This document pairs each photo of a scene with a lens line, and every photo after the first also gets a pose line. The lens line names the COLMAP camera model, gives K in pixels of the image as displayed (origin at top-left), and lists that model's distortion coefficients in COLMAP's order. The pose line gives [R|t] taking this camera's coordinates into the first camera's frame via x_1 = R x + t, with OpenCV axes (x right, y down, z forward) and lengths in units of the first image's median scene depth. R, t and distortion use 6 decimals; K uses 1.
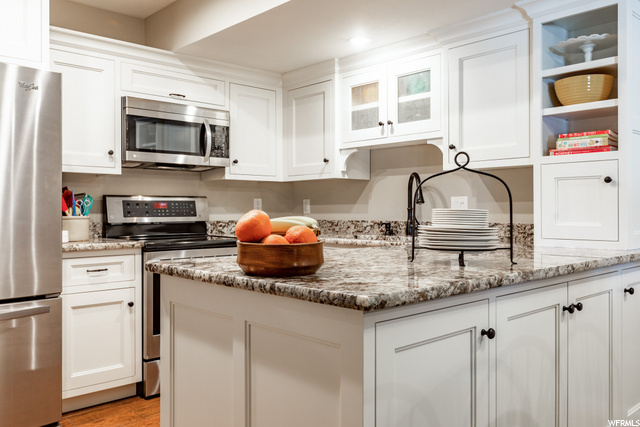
lens RADIAL K [[550.1, 0, 325.9], [0, 550.1, 207.4], [0, 0, 1]] dist [0.023784, -0.016770]
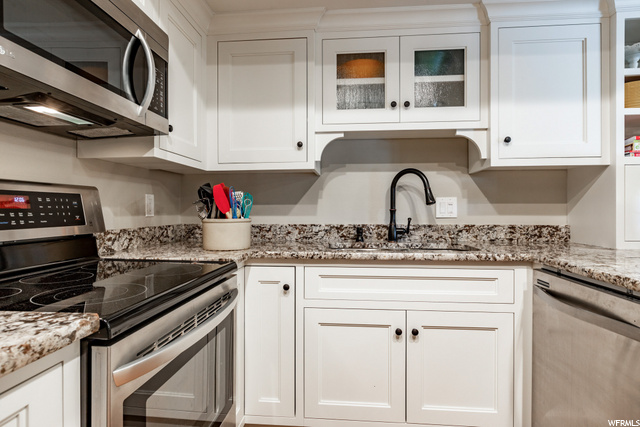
lens RADIAL K [[359.7, 0, 317.8], [0, 359.7, 207.8], [0, 0, 1]] dist [0.001267, 0.001292]
pose [[0.746435, 0.005431, 0.665436, -0.347288], [-0.003025, 0.999984, -0.004767, 0.001928], [-0.665452, 0.001545, 0.746439, 0.714257]]
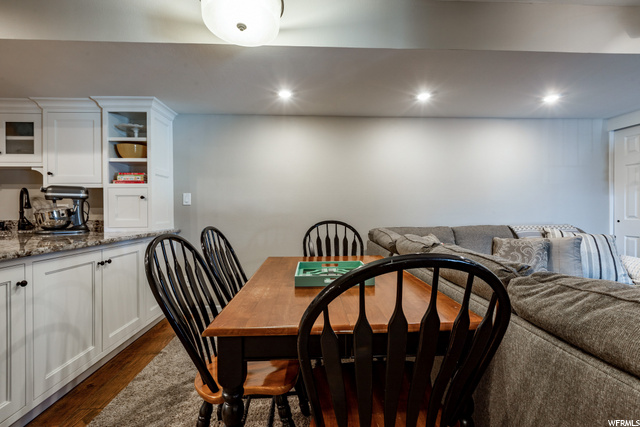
lens RADIAL K [[284.5, 0, 319.2], [0, 284.5, 212.5], [0, 0, 1]] dist [-0.000520, -0.000534]
pose [[0.653024, -0.003718, 0.757328, 0.104813], [-0.000064, 0.999988, 0.004964, 0.000300], [-0.757338, -0.003290, 0.653015, -0.129418]]
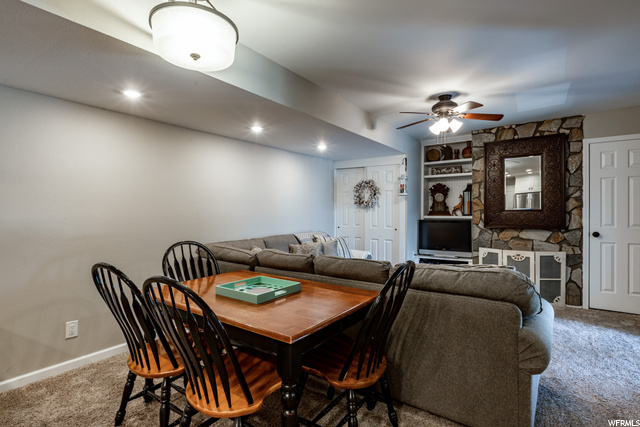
lens RADIAL K [[321.3, 0, 319.6], [0, 321.3, 212.6], [0, 0, 1]] dist [-0.006078, 0.001284]
pose [[-0.193546, -0.000372, 0.981091, -0.153665], [0.001349, 0.999999, 0.000645, -0.044707], [-0.981090, 0.001448, -0.193546, 0.156148]]
